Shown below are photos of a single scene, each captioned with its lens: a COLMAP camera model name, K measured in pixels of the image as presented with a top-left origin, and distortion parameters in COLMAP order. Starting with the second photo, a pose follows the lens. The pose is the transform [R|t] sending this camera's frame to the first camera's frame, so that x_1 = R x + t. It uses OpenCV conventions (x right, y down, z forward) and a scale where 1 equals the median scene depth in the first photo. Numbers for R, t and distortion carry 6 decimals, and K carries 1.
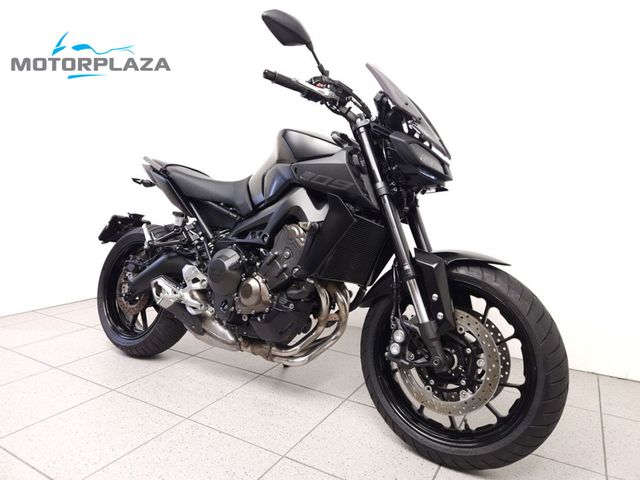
lens RADIAL K [[424.5, 0, 319.7], [0, 424.5, 222.9], [0, 0, 1]] dist [0.003212, 0.000129]
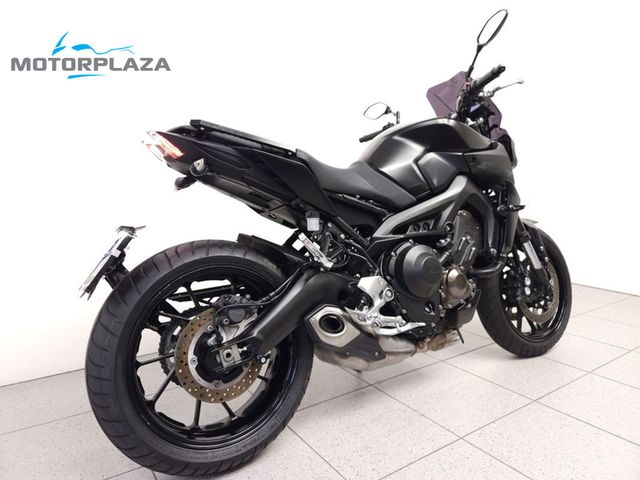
lens RADIAL K [[416.7, 0, 320.0], [0, 416.7, 240.0], [0, 0, 1]] dist [0.003921, 0.000578]
pose [[0.420025, -0.119505, 0.899610, -1.379998], [0.073770, 0.992507, 0.097402, -0.062839], [-0.904509, 0.025453, 0.425694, 1.047191]]
